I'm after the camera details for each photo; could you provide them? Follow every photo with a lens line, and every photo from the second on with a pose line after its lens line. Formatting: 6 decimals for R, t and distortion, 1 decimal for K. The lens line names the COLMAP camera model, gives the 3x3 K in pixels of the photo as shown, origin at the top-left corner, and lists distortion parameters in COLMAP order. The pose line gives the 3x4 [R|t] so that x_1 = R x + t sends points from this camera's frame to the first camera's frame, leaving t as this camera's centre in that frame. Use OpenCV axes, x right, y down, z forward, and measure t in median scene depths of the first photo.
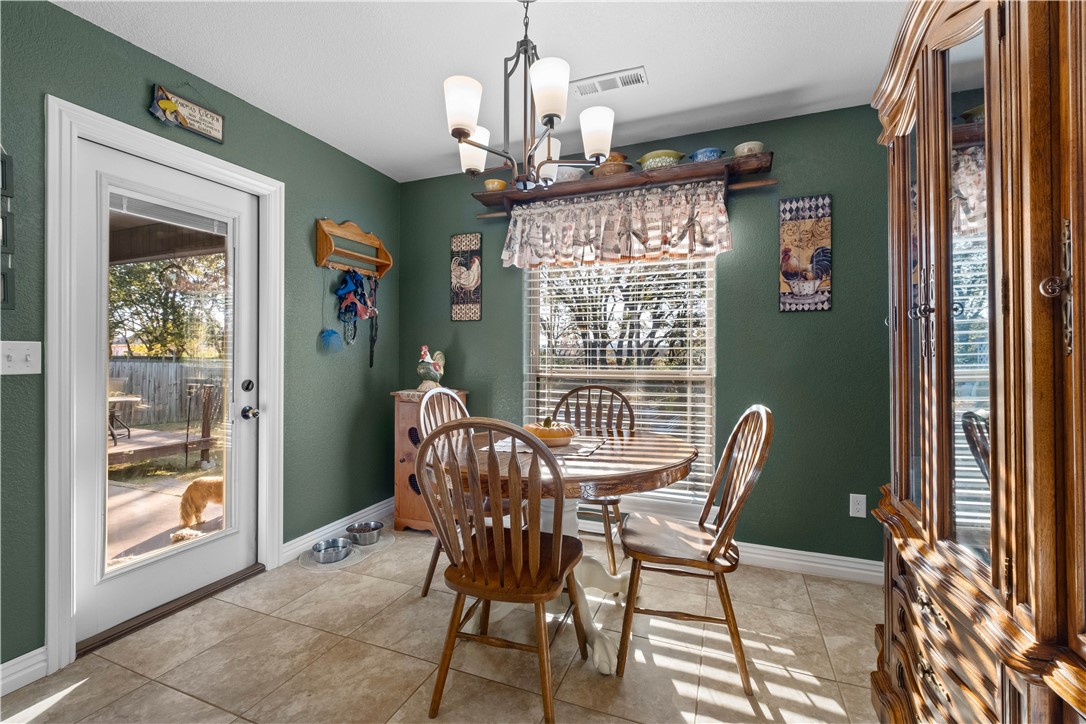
lens RADIAL K [[475.8, 0, 539.3], [0, 475.8, 356.2], [0, 0, 1]] dist [0.015471, -0.004223]
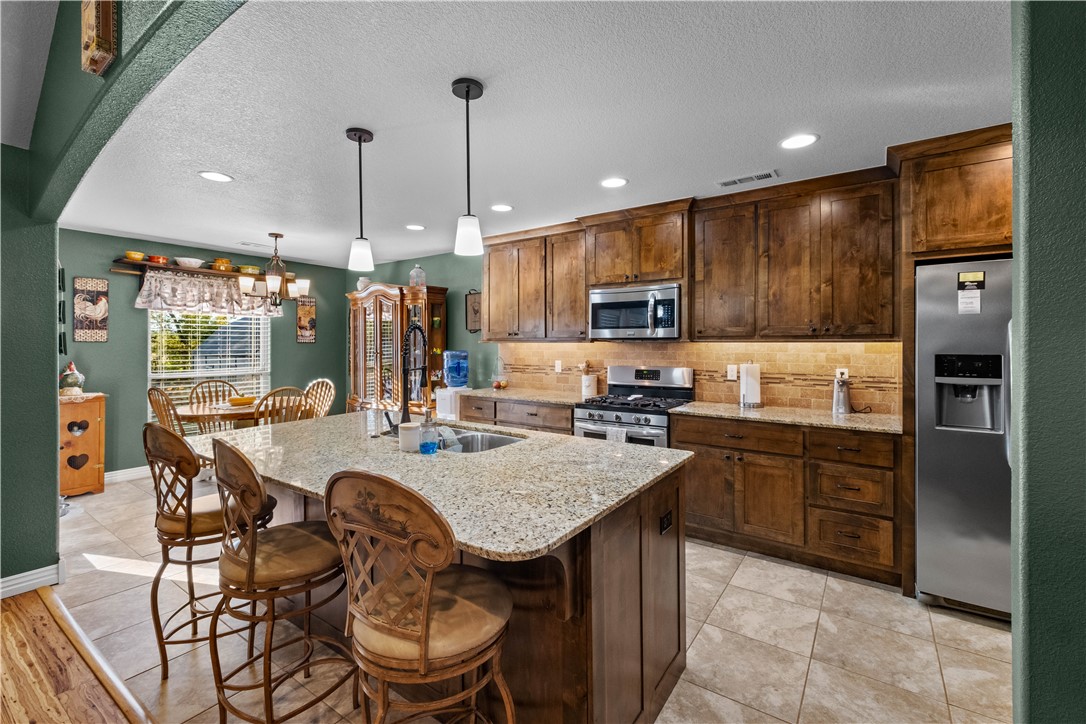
lens RADIAL K [[475.8, 0, 530.5], [0, 475.8, 350.1], [0, 0, 1]] dist [0.015471, -0.004223]
pose [[0.258535, -0.011216, 0.965937, -1.382849], [0.007238, 0.999927, 0.009674, -0.065291], [-0.965975, 0.004490, 0.258597, -0.683467]]
